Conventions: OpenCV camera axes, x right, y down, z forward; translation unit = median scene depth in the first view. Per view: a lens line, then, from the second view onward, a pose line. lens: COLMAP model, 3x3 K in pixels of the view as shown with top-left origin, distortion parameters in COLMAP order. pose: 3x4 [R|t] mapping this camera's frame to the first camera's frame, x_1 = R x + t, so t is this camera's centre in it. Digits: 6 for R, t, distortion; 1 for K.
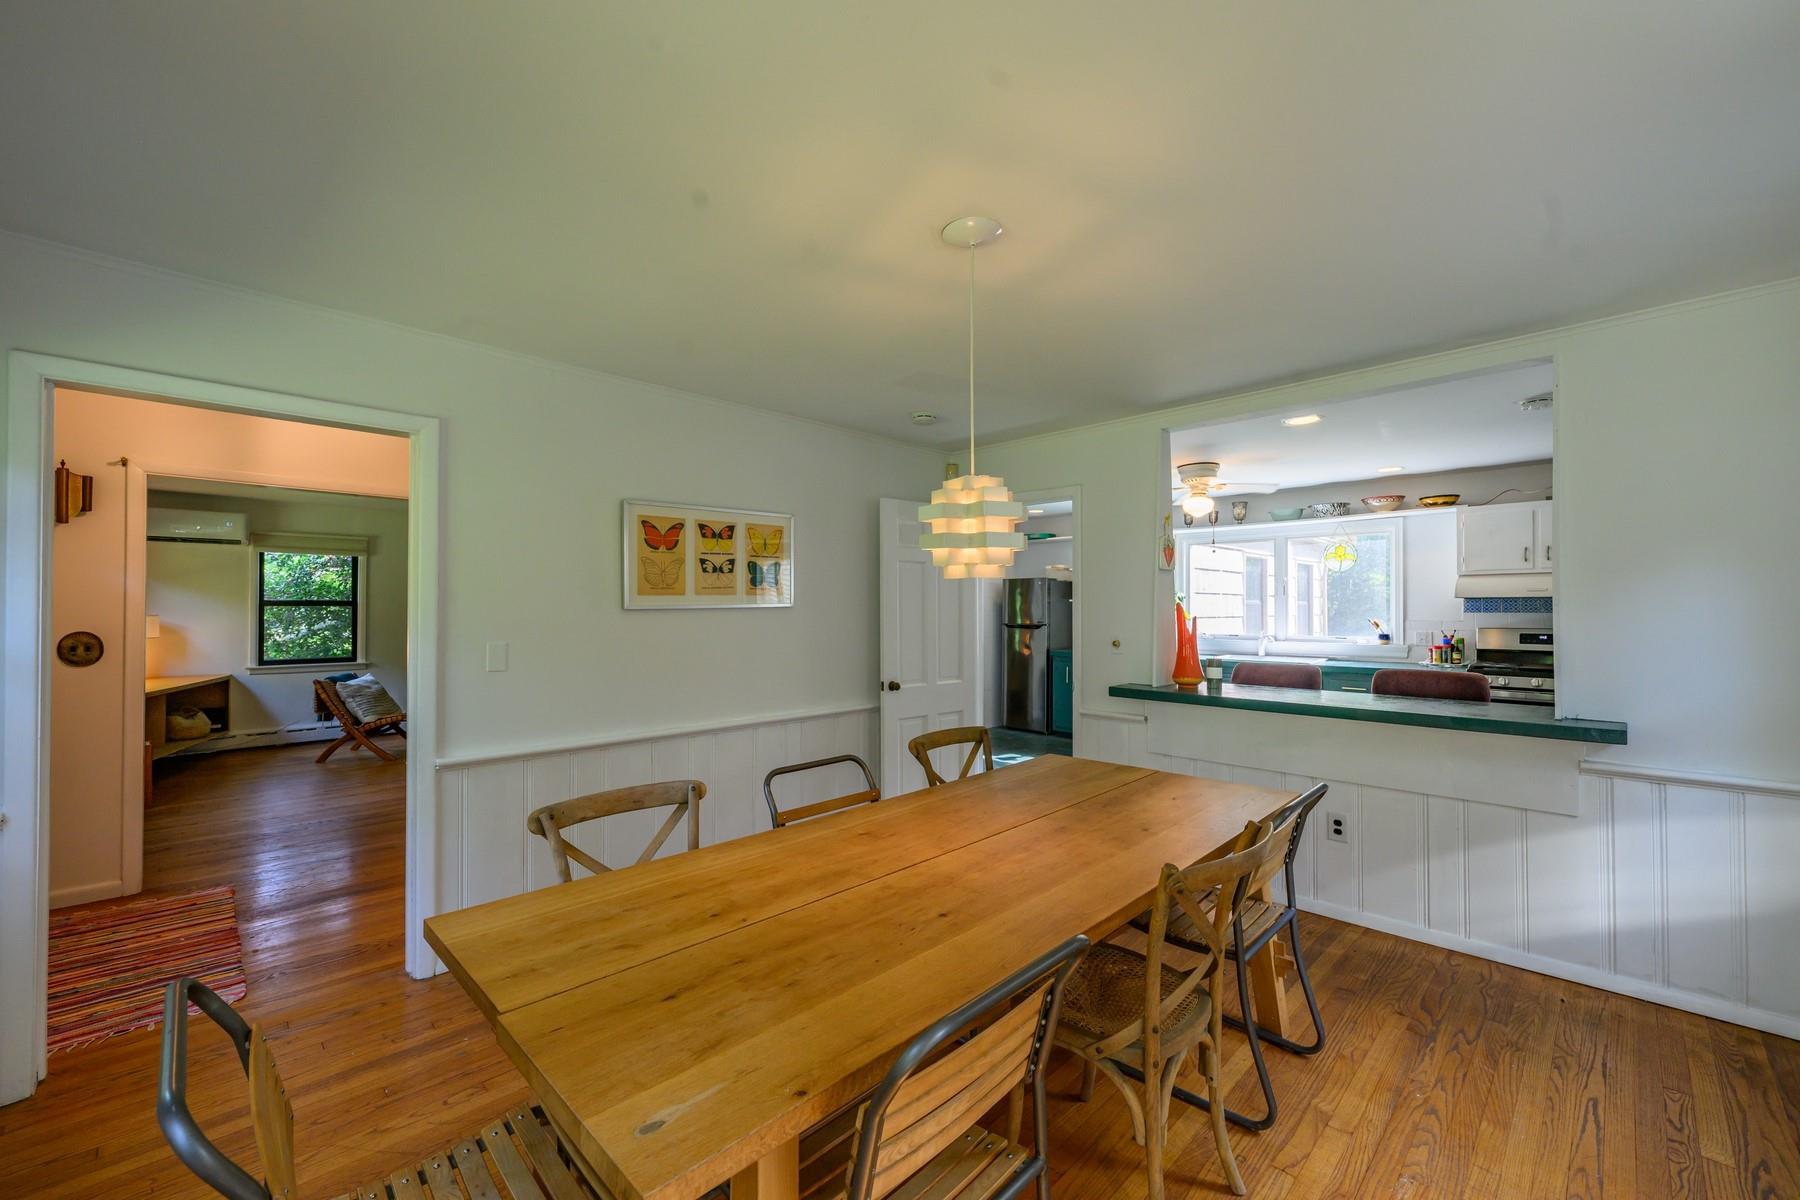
lens RADIAL K [[722.3, 0, 900.0], [0, 722.3, 600.0], [0, 0, 1]] dist [0.000159, 0.000031]
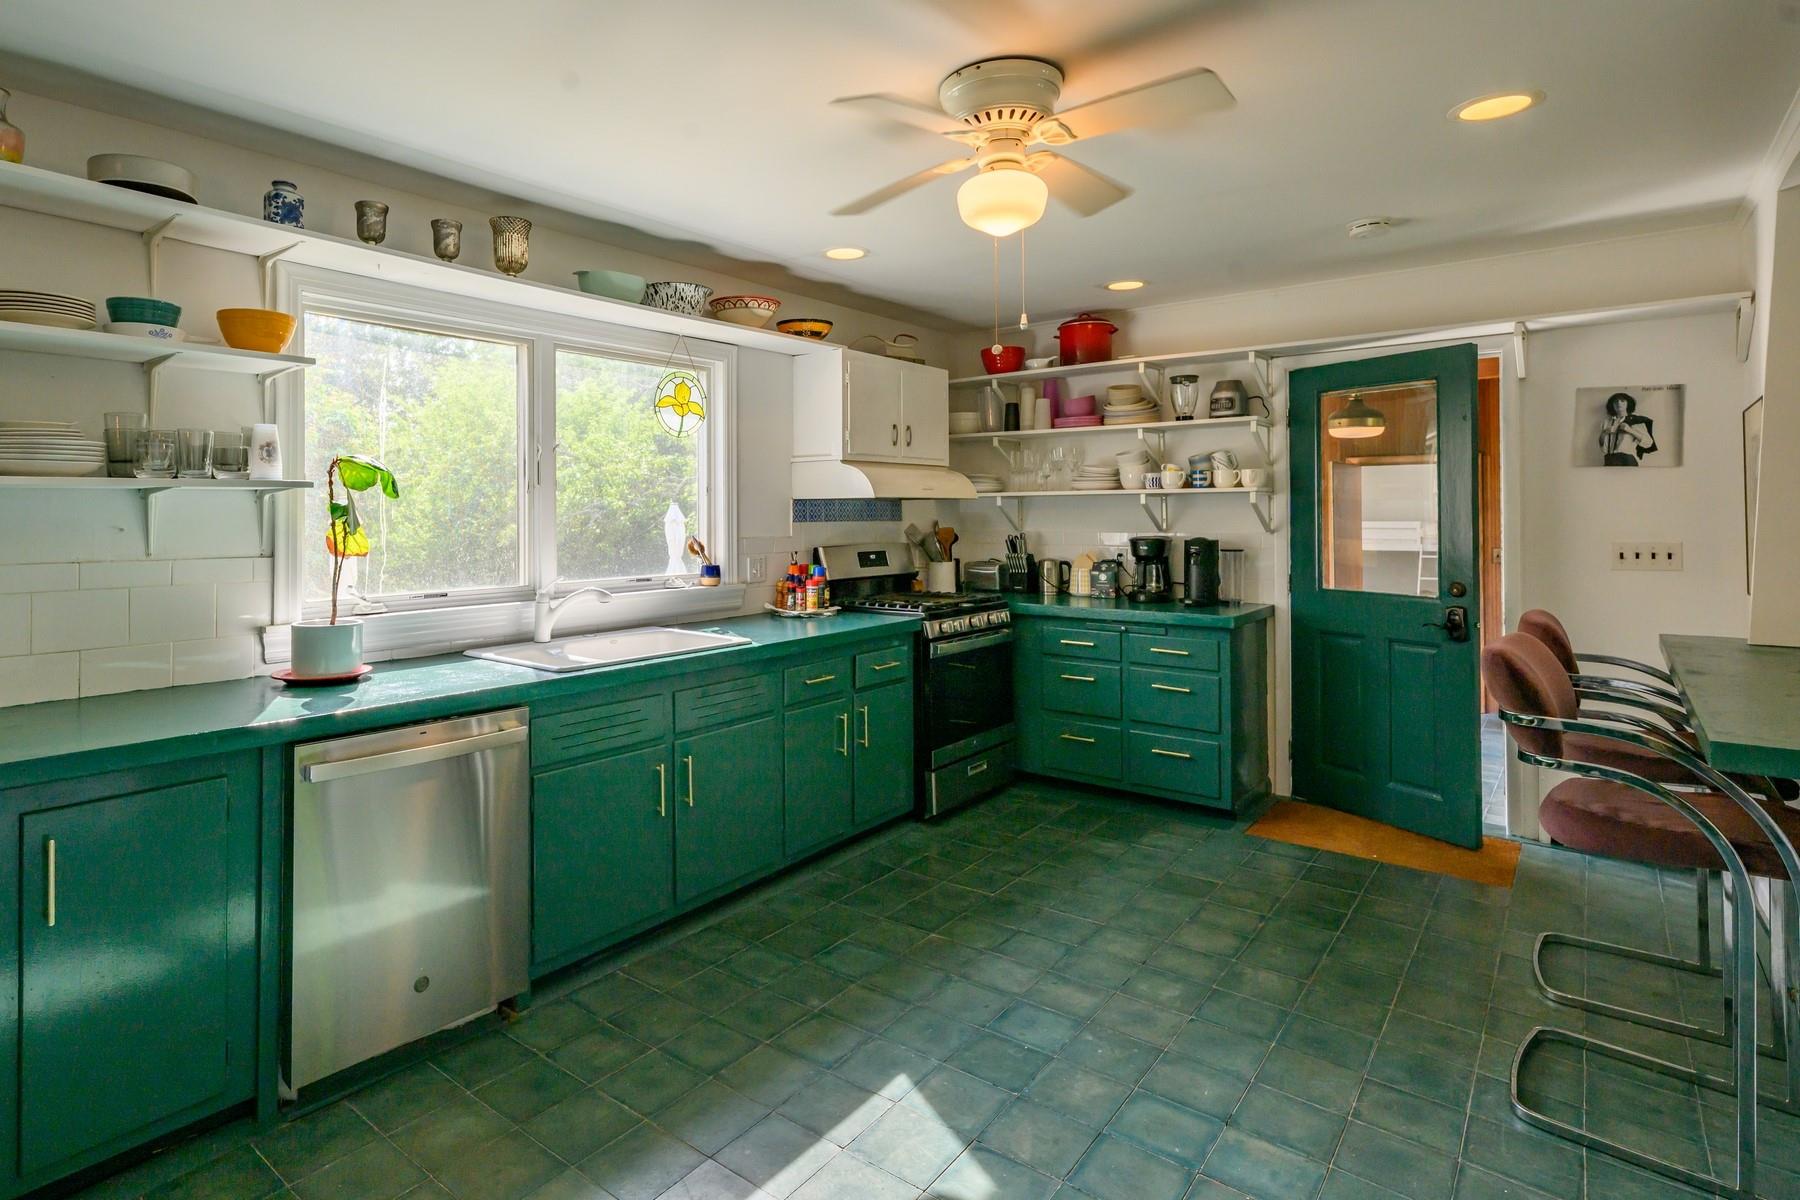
lens RADIAL K [[894.8, 0, 899.2], [0, 894.8, 511.3], [0, 0, 1]] dist [-0.000063, -0.000004]
pose [[-0.127685, 0.006893, 0.991791, 0.013466], [-0.009458, 0.999922, -0.008168, 0.012285], [-0.991770, -0.010423, -0.127610, 0.960958]]
